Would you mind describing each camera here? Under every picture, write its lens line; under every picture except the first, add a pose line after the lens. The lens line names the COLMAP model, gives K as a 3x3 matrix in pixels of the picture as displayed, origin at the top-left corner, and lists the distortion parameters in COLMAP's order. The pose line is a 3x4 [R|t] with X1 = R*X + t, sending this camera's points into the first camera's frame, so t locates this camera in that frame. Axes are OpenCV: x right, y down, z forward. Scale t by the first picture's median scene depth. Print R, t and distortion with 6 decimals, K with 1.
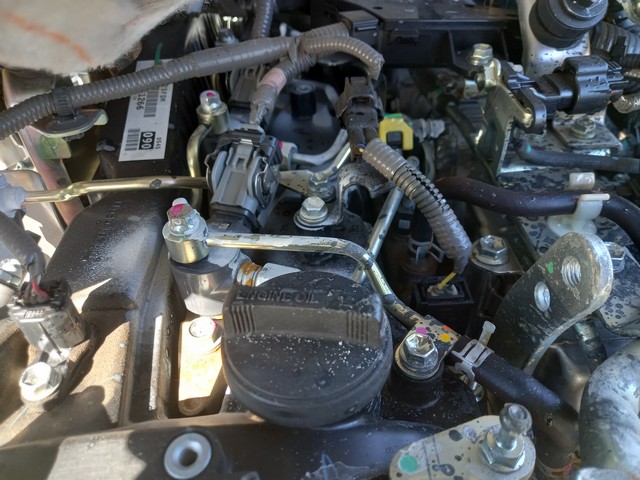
lens RADIAL K [[470.1, 0, 321.0], [0, 470.1, 253.3], [0, 0, 1]] dist [0.020726, -0.006285]
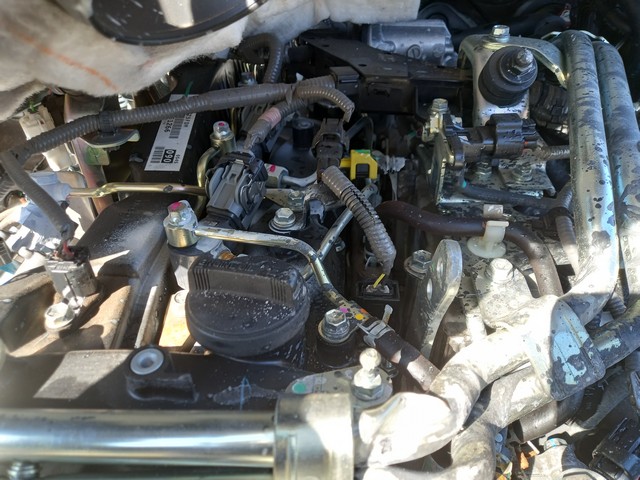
lens RADIAL K [[474.6, 0, 319.8], [0, 474.6, 251.1], [0, 0, 1]] dist [0.053877, -0.002628]
pose [[0.992503, 0.088810, -0.083973, 0.197407], [-0.095047, 0.992759, -0.073456, 0.083293], [0.076841, 0.080887, 0.993757, -0.268207]]
